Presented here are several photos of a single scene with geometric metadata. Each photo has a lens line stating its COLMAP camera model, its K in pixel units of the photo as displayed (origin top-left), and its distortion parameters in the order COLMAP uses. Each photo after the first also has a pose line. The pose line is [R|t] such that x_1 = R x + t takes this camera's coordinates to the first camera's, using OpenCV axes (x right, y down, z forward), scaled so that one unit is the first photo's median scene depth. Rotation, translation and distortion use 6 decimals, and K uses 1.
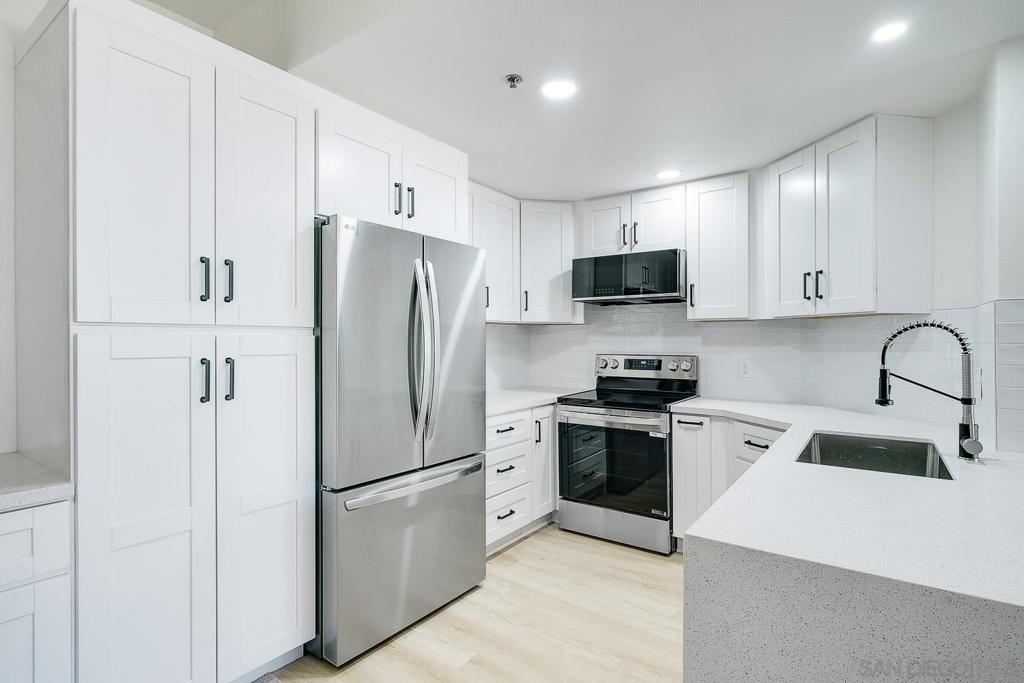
lens RADIAL K [[507.2, 0, 512.2], [0, 507.2, 343.7], [0, 0, 1]] dist [-0.006758, -0.005720]
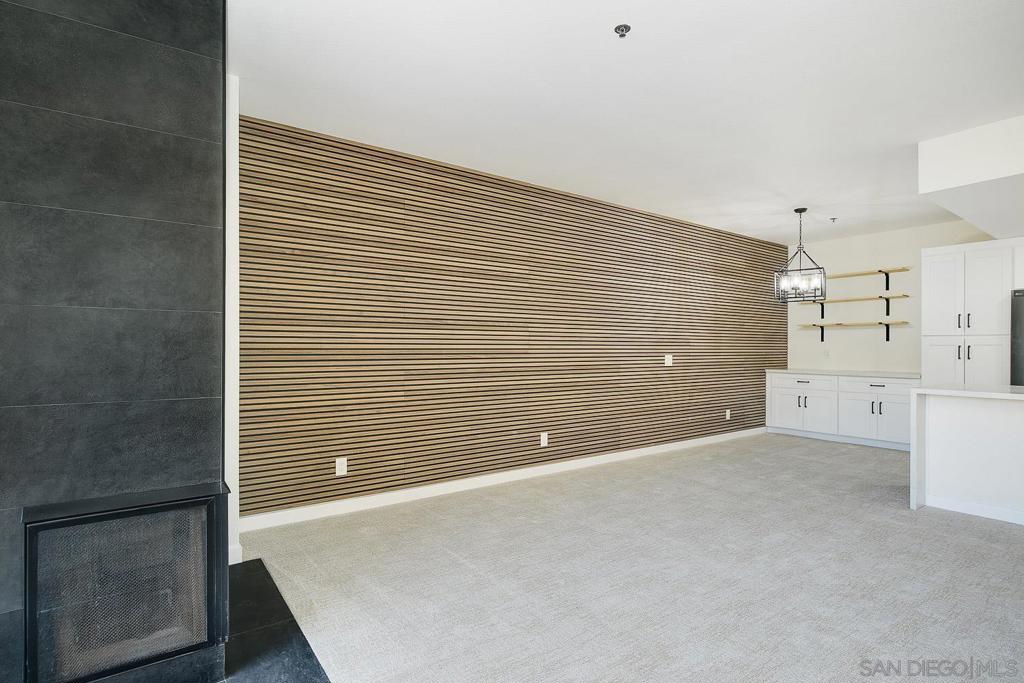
lens RADIAL K [[507.2, 0, 505.5], [0, 507.2, 342.8], [0, 0, 1]] dist [-0.006758, -0.005720]
pose [[-0.306420, -0.009547, -0.951849, 1.776553], [-0.008524, 0.999937, -0.007285, 0.031955], [0.951858, 0.005881, -0.306482, -0.410989]]
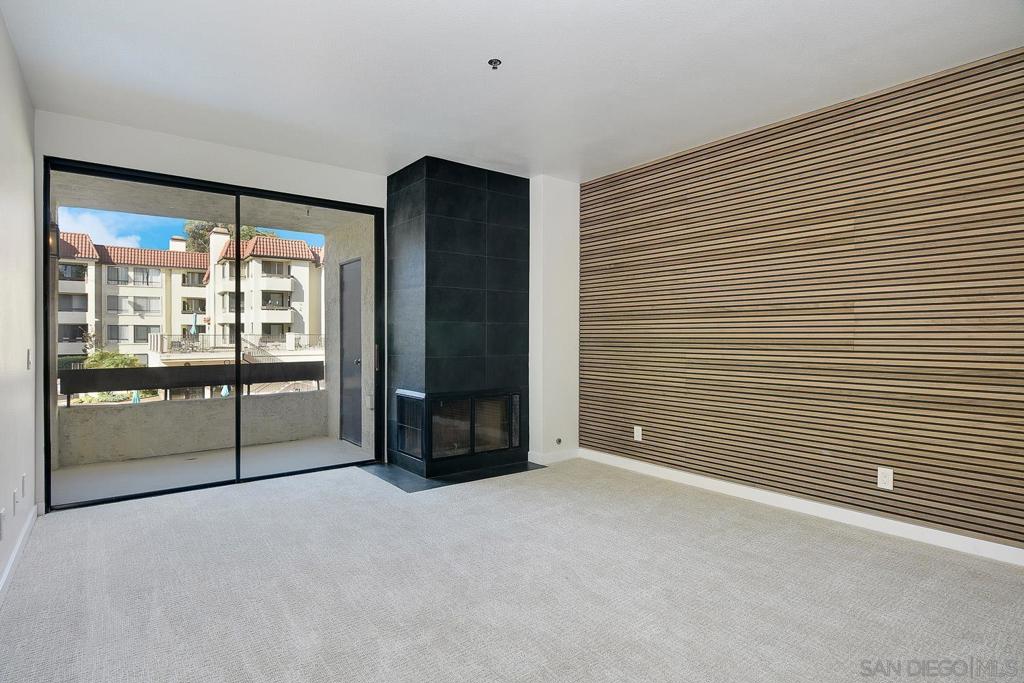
lens RADIAL K [[518.1, 0, 510.0], [0, 518.1, 339.1], [0, 0, 1]] dist [-0.022524, 0.002084]
pose [[-0.964337, -0.001084, 0.264677, 0.727204], [0.002288, 0.999920, 0.012429, 0.025052], [-0.264669, 0.012592, -0.964257, 0.390012]]
